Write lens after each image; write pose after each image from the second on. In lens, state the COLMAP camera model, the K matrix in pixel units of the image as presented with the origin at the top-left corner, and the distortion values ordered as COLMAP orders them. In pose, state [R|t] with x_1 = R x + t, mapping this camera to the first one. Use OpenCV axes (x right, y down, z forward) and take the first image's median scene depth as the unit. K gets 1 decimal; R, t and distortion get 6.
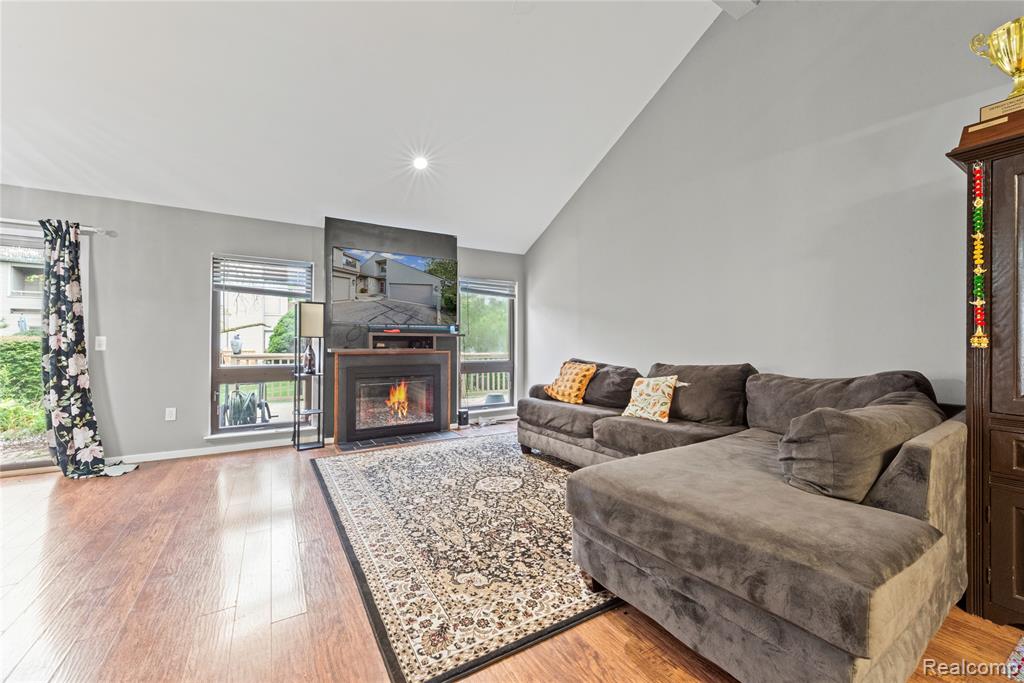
lens RADIAL K [[401.6, 0, 511.3], [0, 401.6, 342.0], [0, 0, 1]] dist [0.012975, -0.003552]
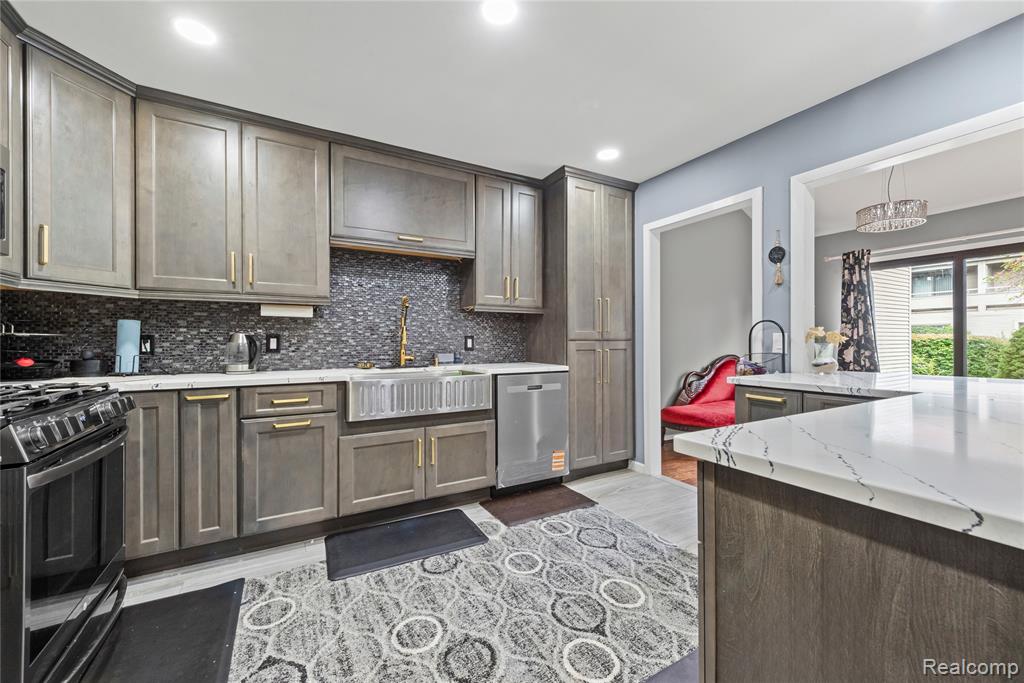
lens RADIAL K [[401.6, 0, 508.7], [0, 401.6, 340.2], [0, 0, 1]] dist [0.012975, -0.003552]
pose [[-0.031095, -0.005184, -0.999503, -0.107752], [0.008444, 0.999950, -0.005449, -0.003227], [0.999481, -0.008609, -0.031050, -0.314088]]
